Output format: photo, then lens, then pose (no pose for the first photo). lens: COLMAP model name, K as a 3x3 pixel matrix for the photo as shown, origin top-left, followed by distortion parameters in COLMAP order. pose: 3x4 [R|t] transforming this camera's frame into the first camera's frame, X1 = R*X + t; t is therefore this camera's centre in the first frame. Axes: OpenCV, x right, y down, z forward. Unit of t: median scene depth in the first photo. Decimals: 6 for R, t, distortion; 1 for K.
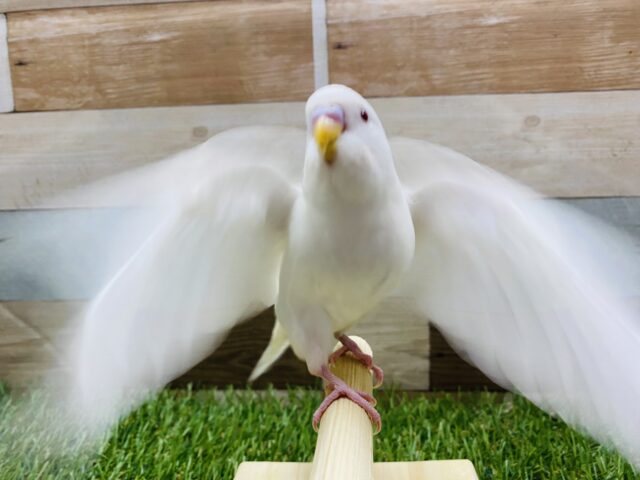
lens RADIAL K [[527.7, 0, 337.6], [0, 527.7, 223.3], [0, 0, 1]] dist [-0.021134, 0.005956]
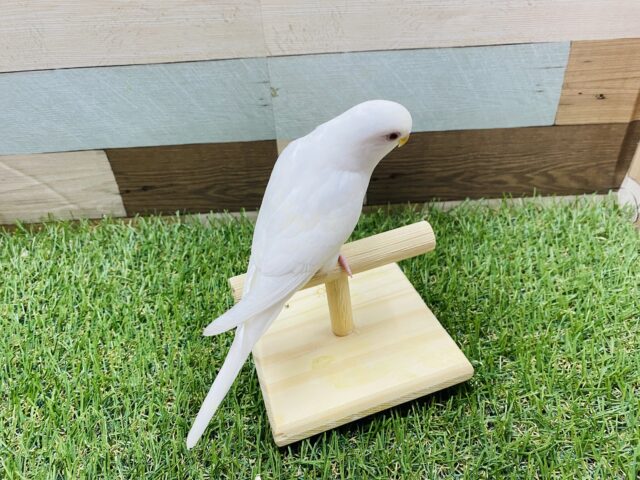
lens RADIAL K [[495.9, 0, 338.3], [0, 495.9, 235.7], [0, 0, 1]] dist [-0.016363, 0.001698]
pose [[0.994206, -0.076750, 0.075259, 0.006280], [0.033601, 0.886956, 0.460631, -0.188454], [-0.102105, -0.455433, 0.884395, -0.112141]]
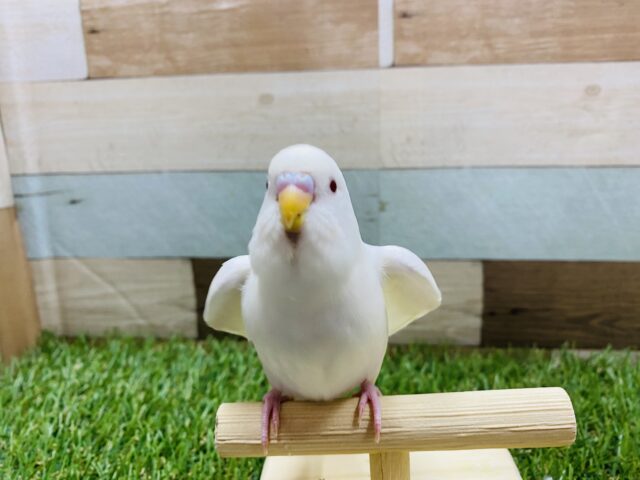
lens RADIAL K [[495.9, 0, 334.5], [0, 495.9, 227.5], [0, 0, 1]] dist [-0.016363, 0.001698]
pose [[0.999539, 0.012186, -0.027813, -0.101223], [-0.009990, 0.996919, 0.077793, 0.001797], [0.028675, -0.077479, 0.996582, 0.008893]]
